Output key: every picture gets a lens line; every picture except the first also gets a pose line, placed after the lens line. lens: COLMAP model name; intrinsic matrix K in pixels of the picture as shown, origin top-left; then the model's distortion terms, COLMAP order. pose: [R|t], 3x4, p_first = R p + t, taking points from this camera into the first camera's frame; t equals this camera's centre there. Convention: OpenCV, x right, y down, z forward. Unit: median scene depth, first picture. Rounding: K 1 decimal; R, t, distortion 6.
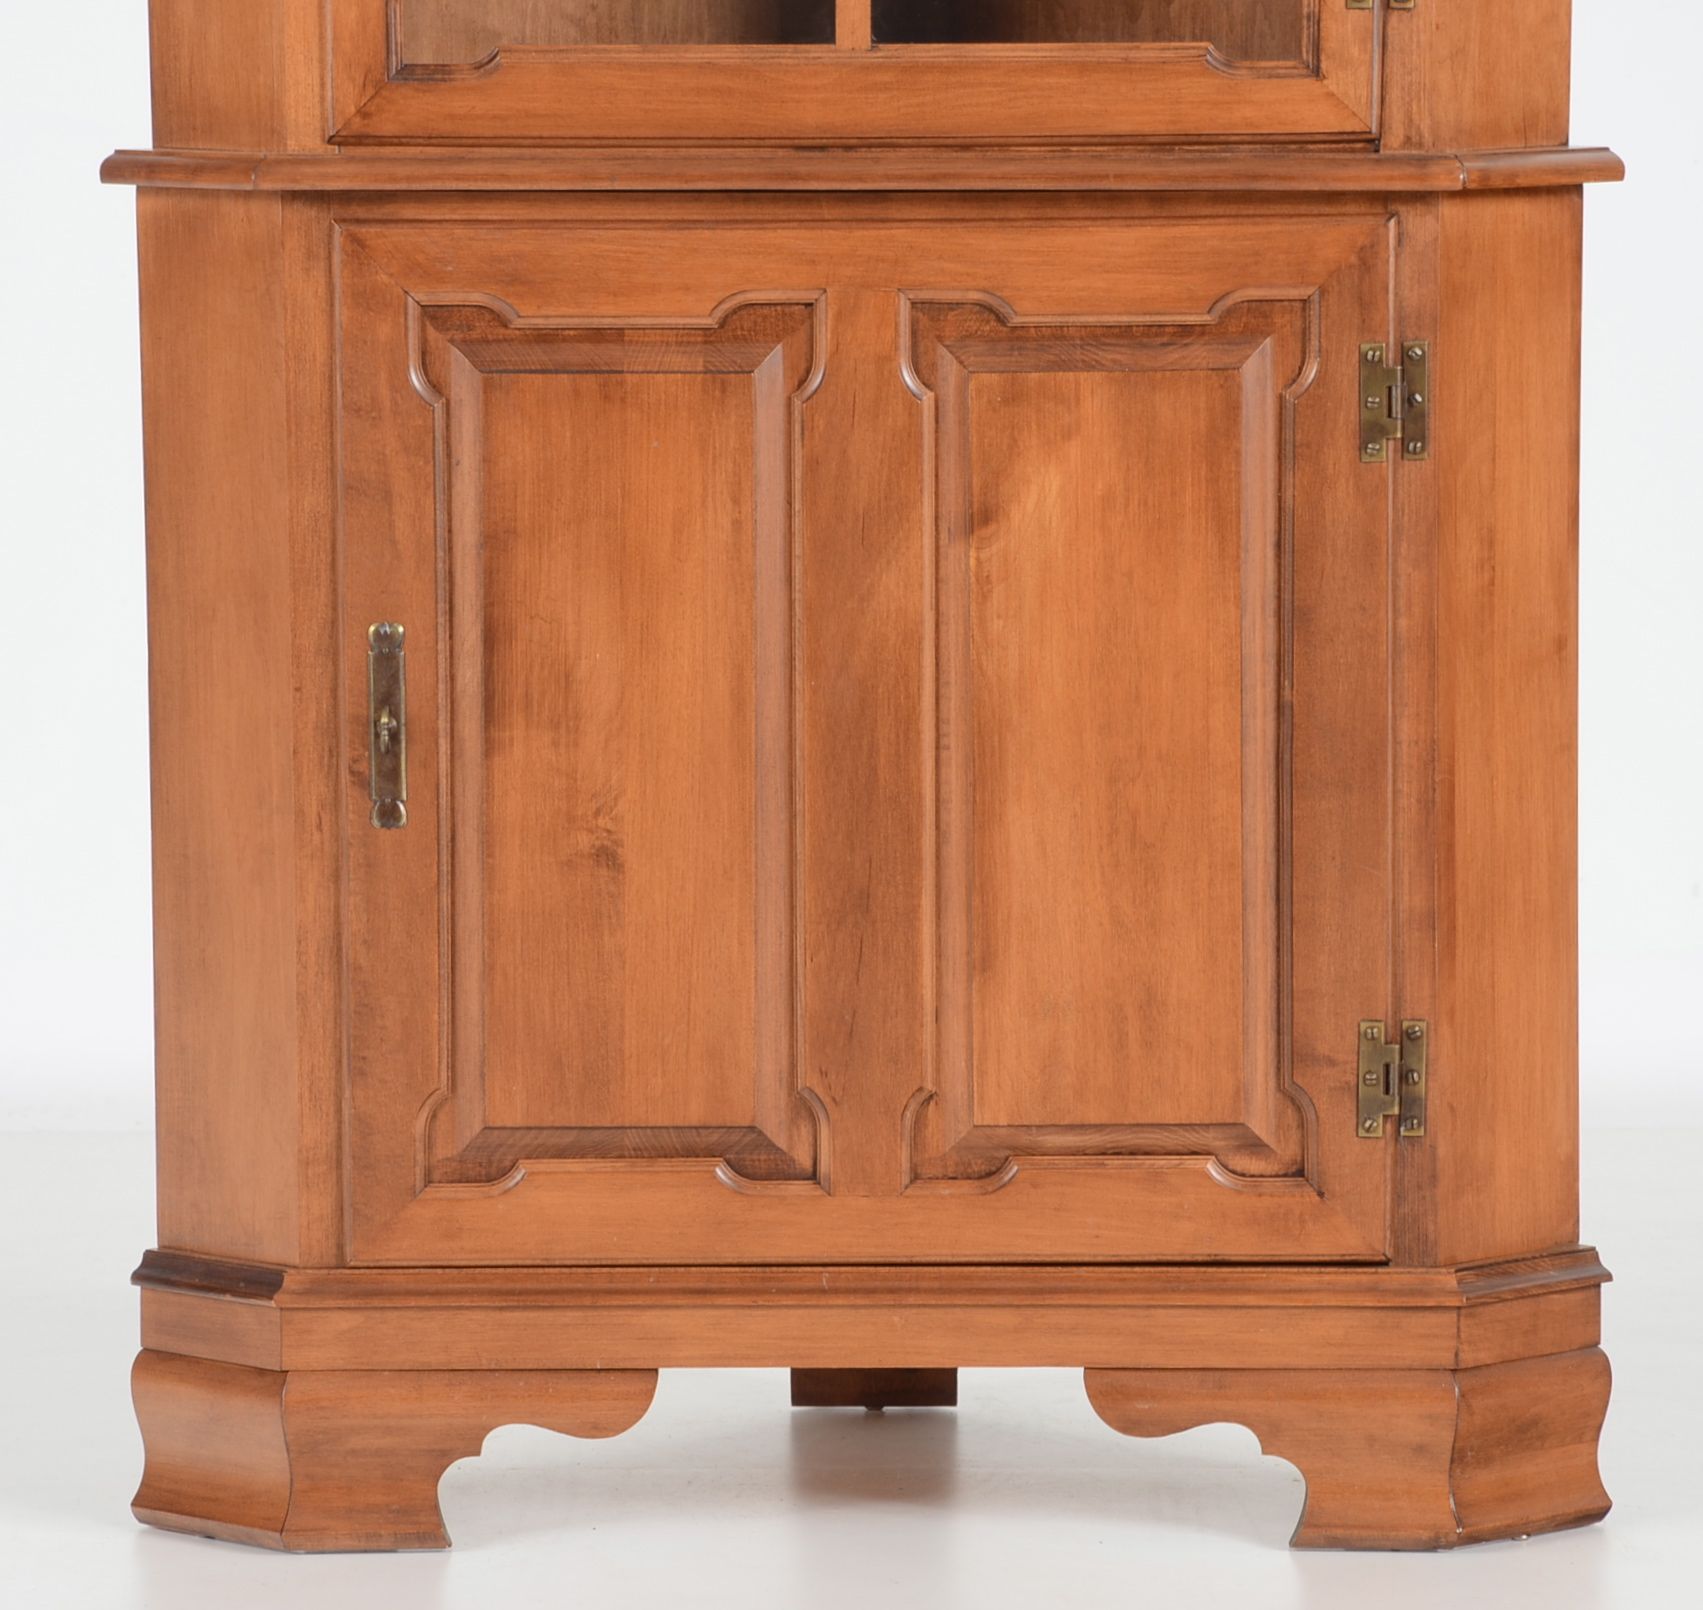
lens RADIAL K [[8327.6, 0, 860.6], [0, 8327.6, 812.7], [0, 0, 1]] dist [1.070649, 0.000000]
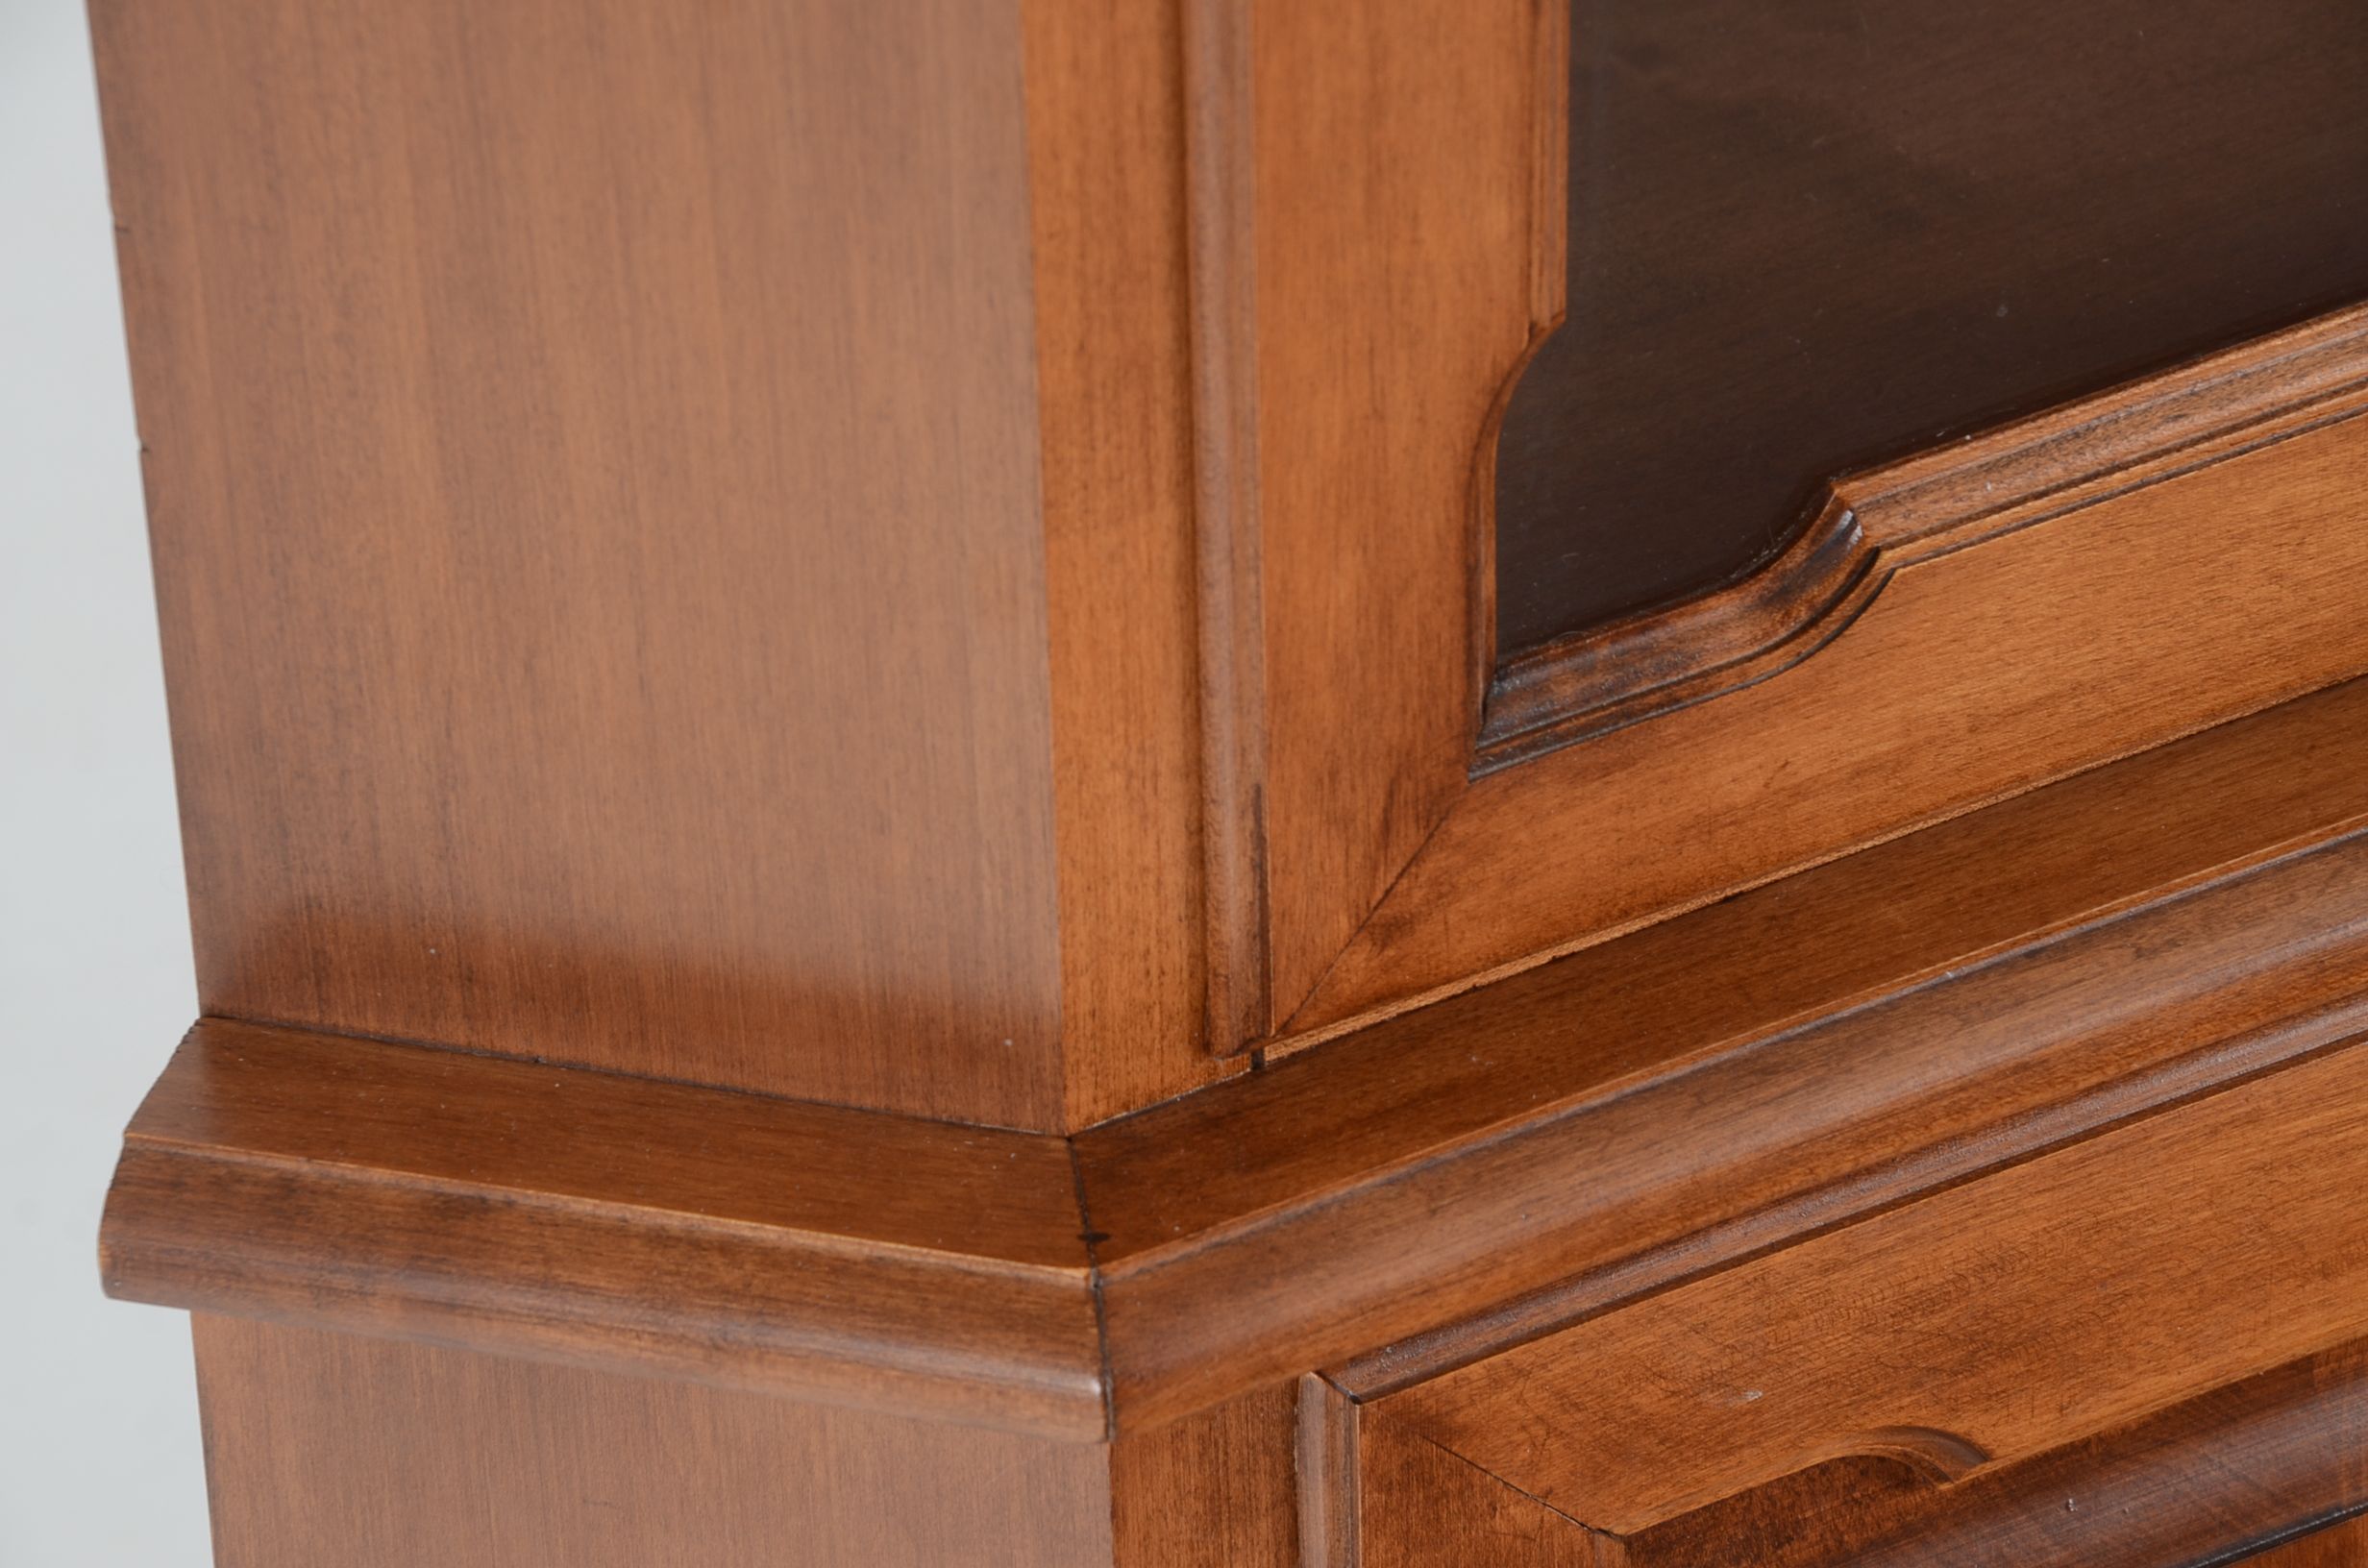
lens RADIAL K [[10565.0, 0, 1184.1], [0, 10565.0, 784.2], [0, 0, 1]] dist [0.172145, 0.000000]
pose [[0.865482, -0.292708, 0.406526, -0.180556], [0.079535, 0.881525, 0.465390, -0.221958], [-0.494586, -0.370453, 0.786225, 0.775939]]
